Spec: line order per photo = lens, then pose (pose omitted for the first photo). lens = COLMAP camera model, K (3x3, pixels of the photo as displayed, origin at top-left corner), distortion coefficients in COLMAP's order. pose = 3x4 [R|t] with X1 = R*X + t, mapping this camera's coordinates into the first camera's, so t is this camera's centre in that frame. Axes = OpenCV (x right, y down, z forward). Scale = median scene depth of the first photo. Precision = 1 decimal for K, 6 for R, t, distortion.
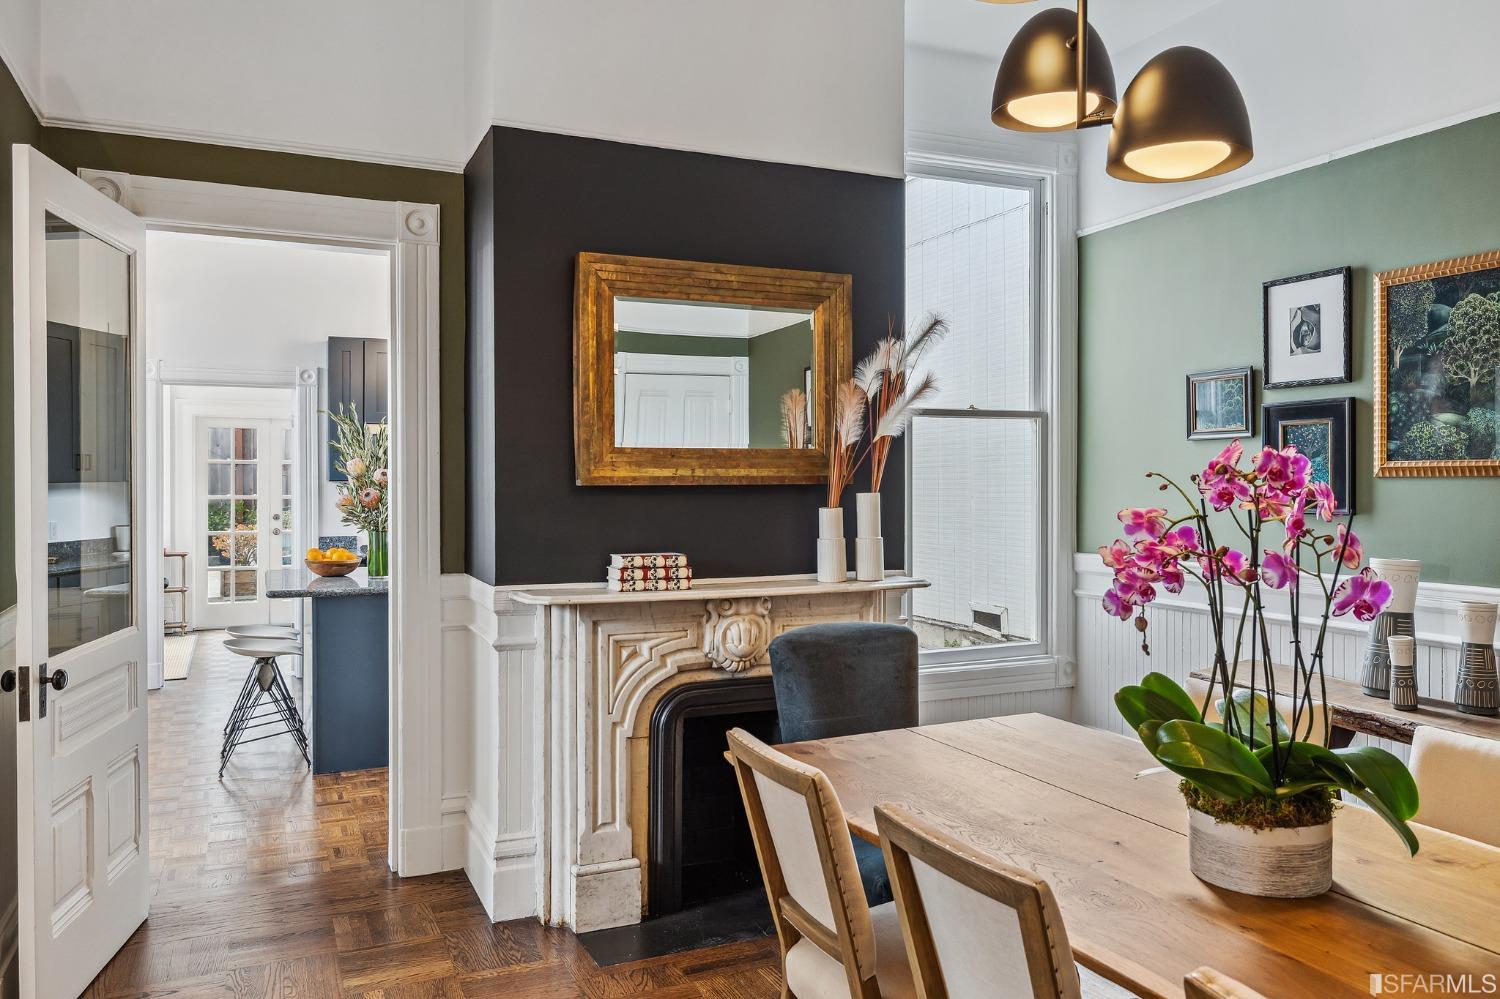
lens RADIAL K [[1111.1, 0, 751.2], [0, 1111.1, 482.1], [0, 0, 1]] dist [0.043675, -0.000917]
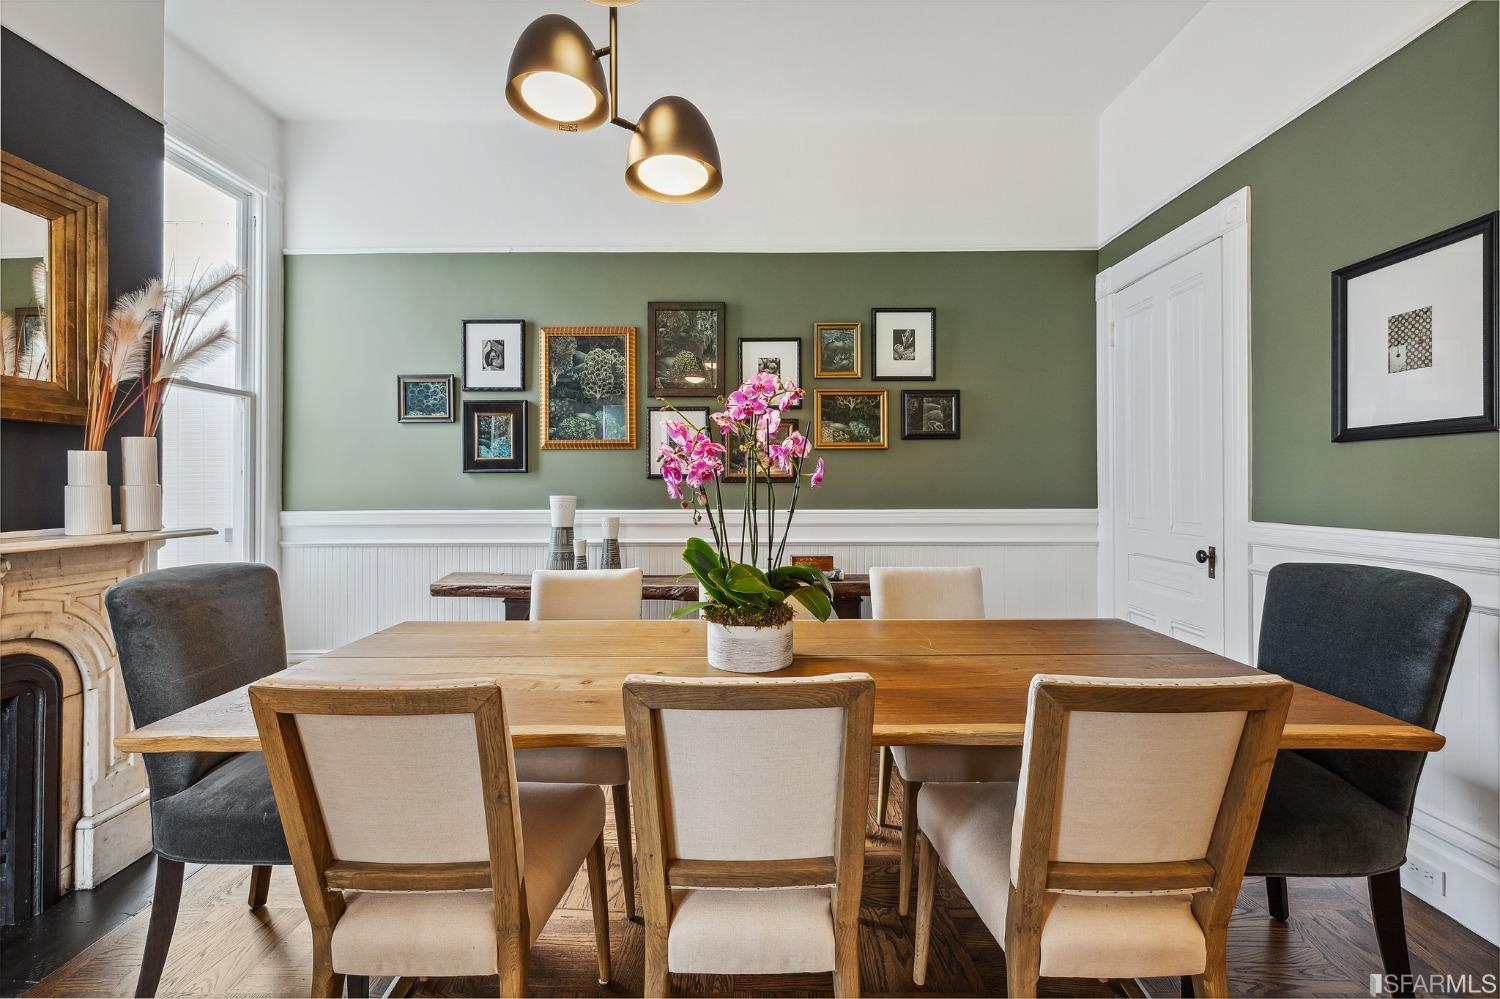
lens RADIAL K [[636.5, 0, 746.5], [0, 636.5, 488.8], [0, 0, 1]] dist [-0.002687, 0.000634]
pose [[0.414288, 0.003982, 0.910137, -0.169554], [0.005151, 0.999964, -0.006720, 0.059518], [-0.910131, 0.007472, 0.414252, 0.320994]]
